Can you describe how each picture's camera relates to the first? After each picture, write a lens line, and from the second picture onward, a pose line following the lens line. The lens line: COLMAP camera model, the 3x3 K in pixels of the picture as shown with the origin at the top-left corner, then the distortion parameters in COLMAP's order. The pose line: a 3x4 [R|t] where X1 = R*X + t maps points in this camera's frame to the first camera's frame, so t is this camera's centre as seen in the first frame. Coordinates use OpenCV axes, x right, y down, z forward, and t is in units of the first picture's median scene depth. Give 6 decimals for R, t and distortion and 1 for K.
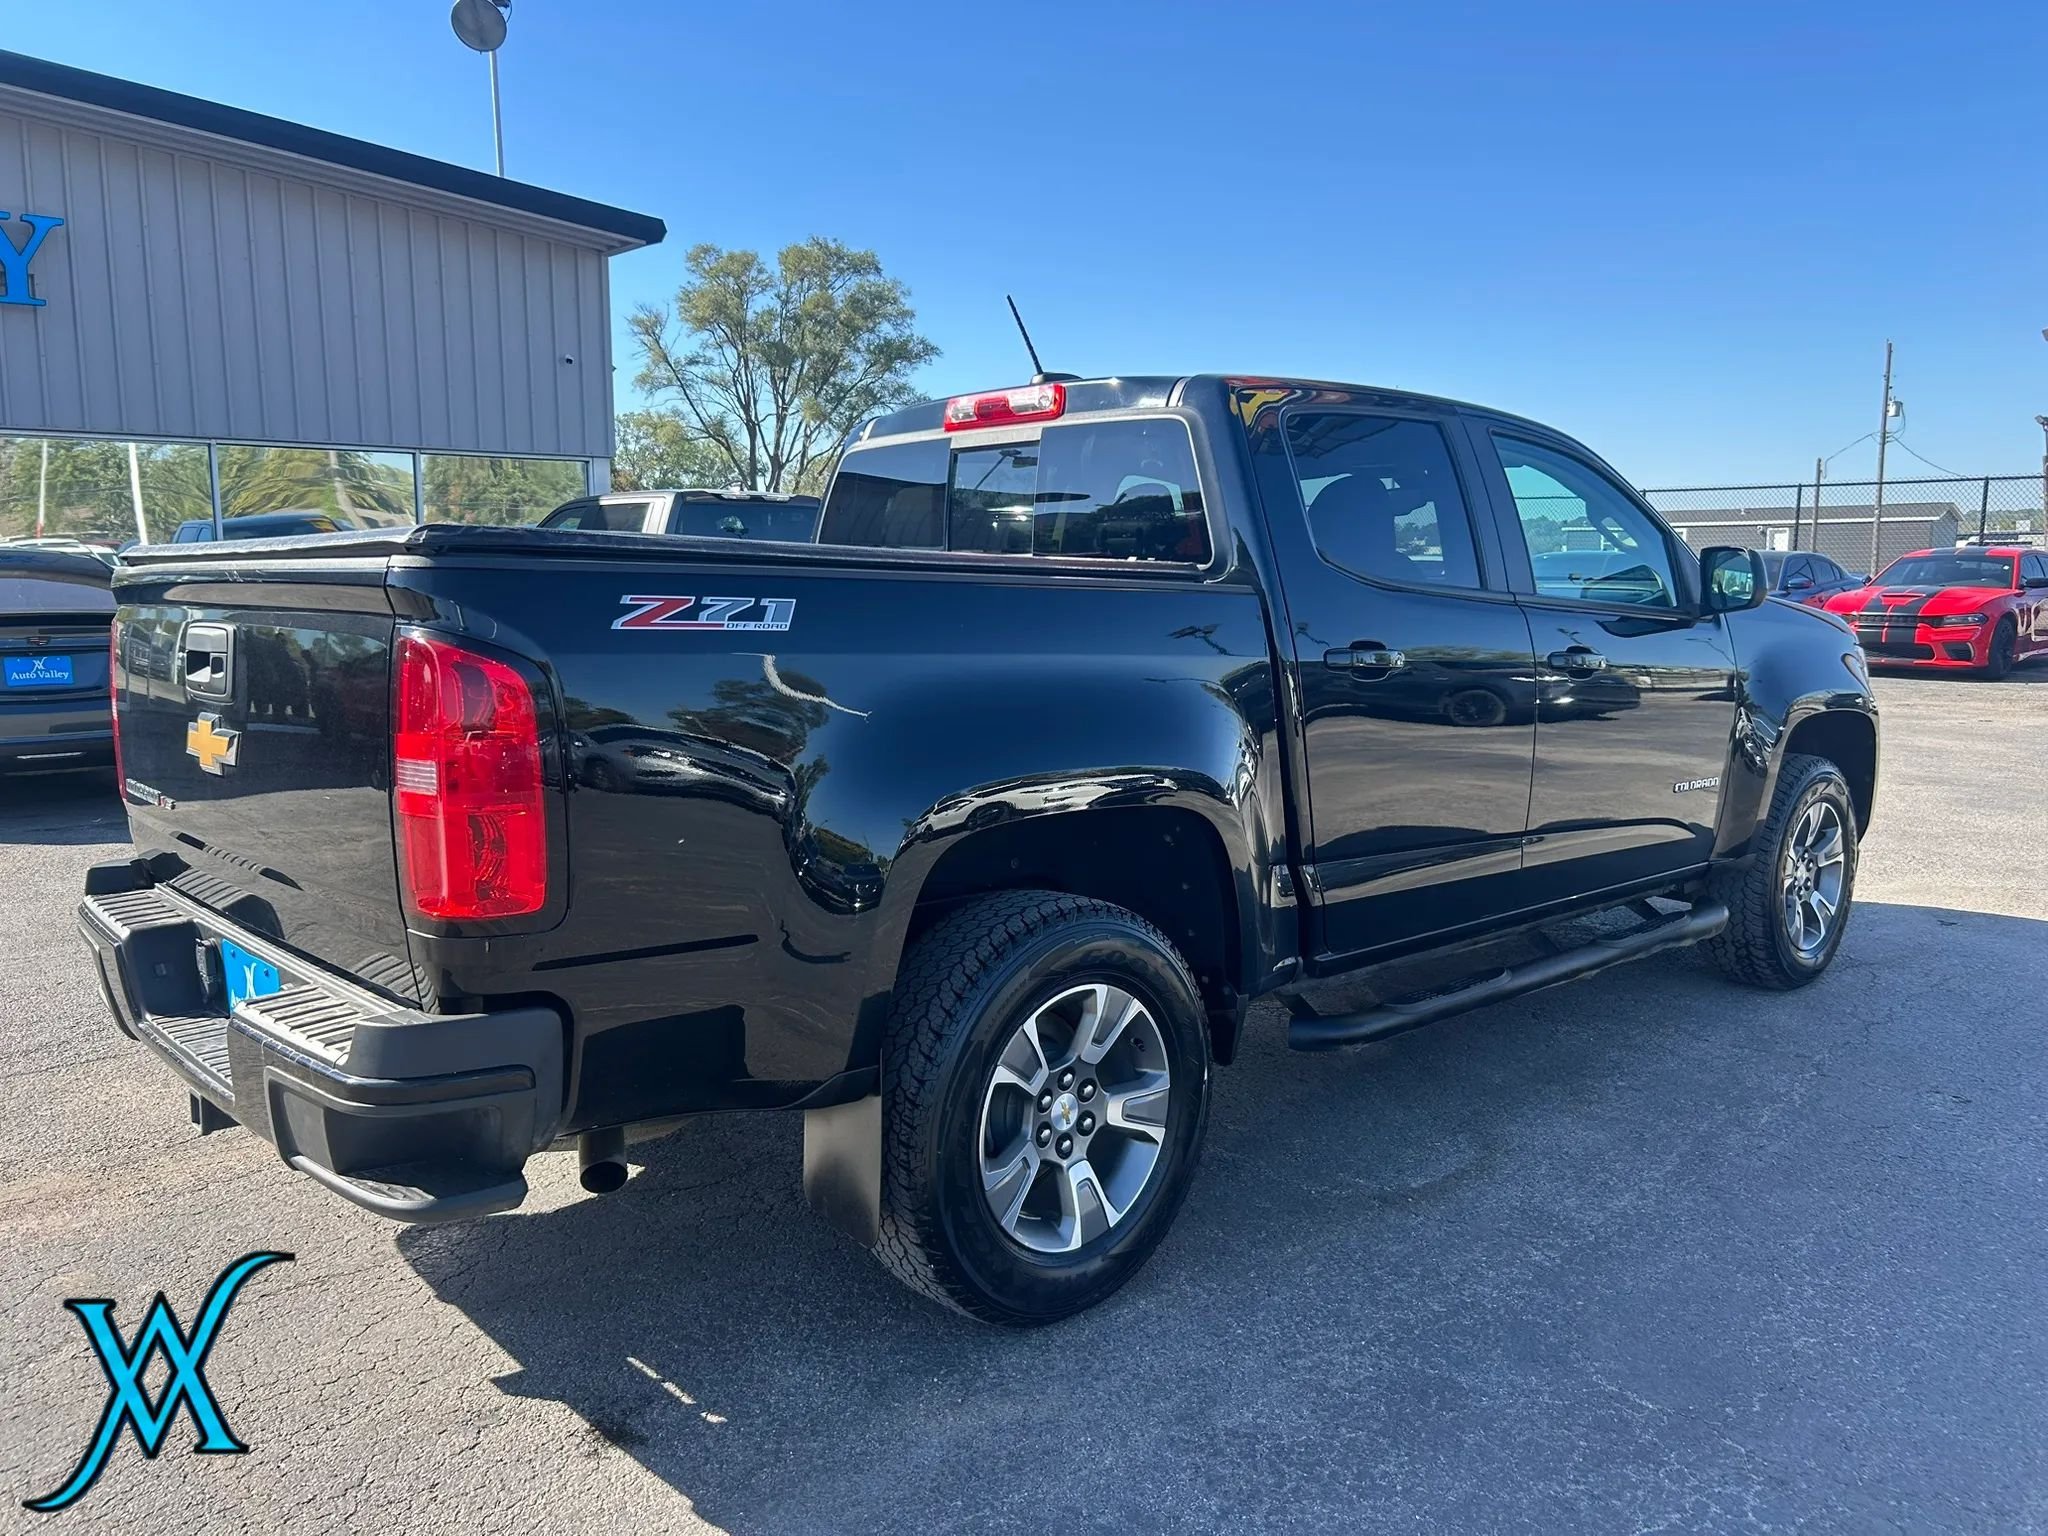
lens RADIAL K [[1567.2, 0, 1024.0], [0, 1567.2, 768.0], [0, 0, 1]] dist [0.036766, -0.030056]
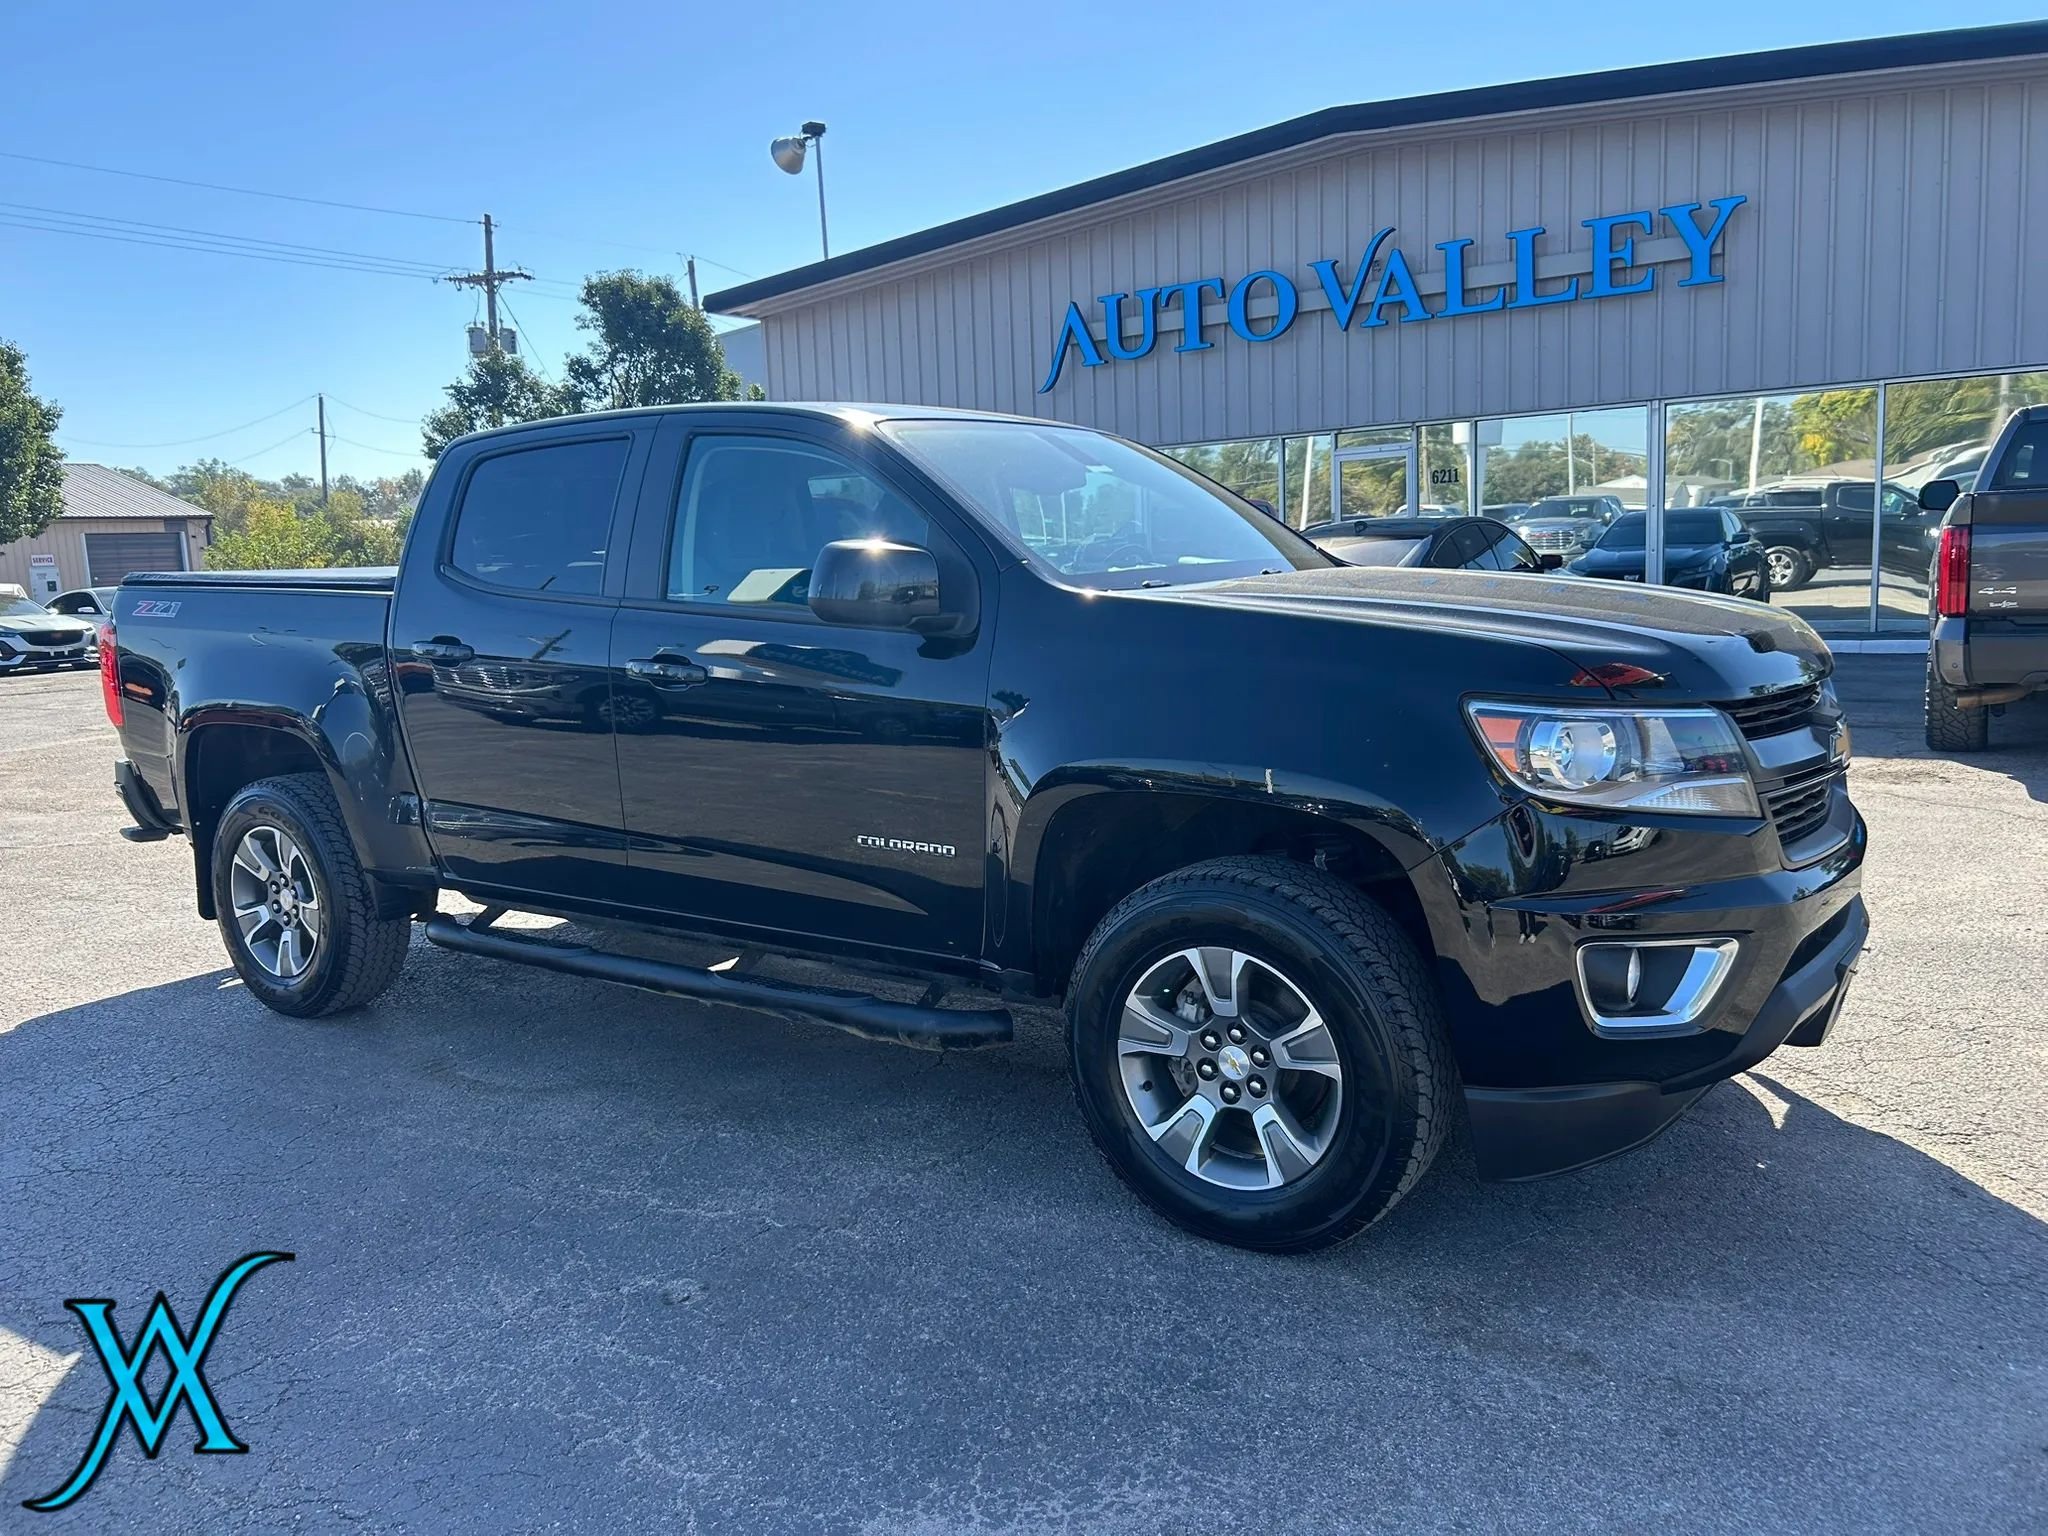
lens RADIAL K [[1569.1, 0, 1033.9], [0, 1569.1, 745.9], [0, 0, 1]] dist [0.037319, -0.026901]
pose [[0.210603, 0.113695, -0.970938, 0.086012], [-0.079306, 0.991927, 0.098951, -0.008593], [0.974350, 0.056161, 0.217920, 0.065049]]
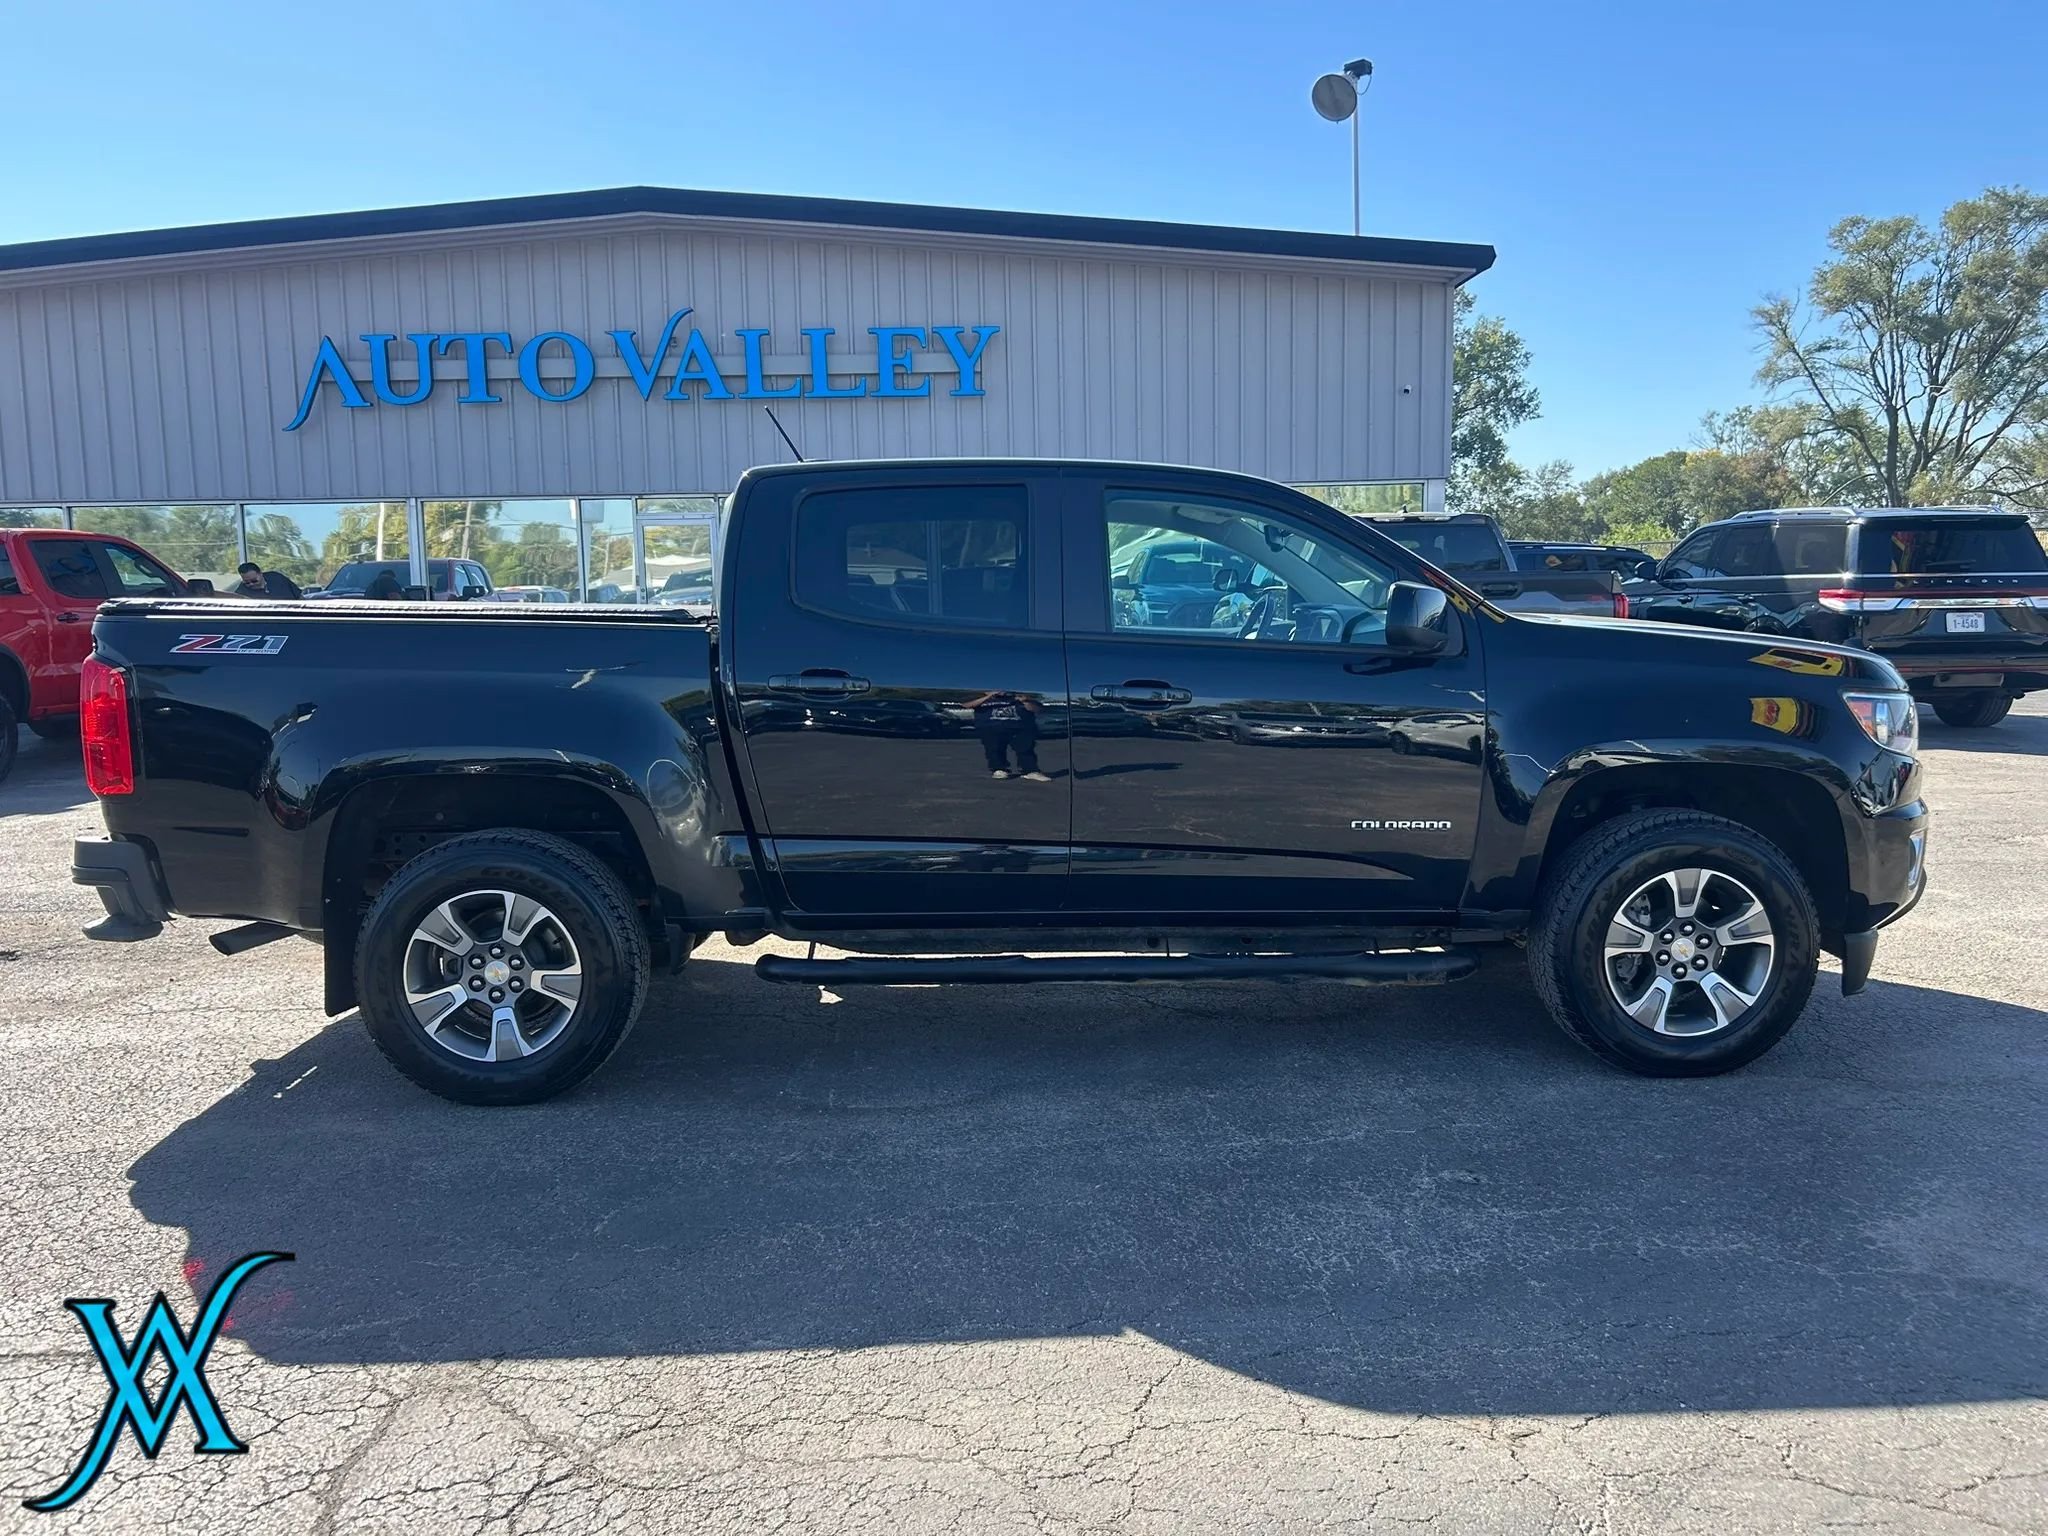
lens RADIAL K [[1549.0, 0, 1030.3], [0, 1549.0, 801.2], [0, 0, 1]] dist [0.049496, -0.065931]
pose [[0.750219, 0.076728, -0.656722, 0.063977], [-0.065214, 0.996988, 0.041985, -0.002010], [0.657965, 0.011329, 0.752963, 0.009296]]
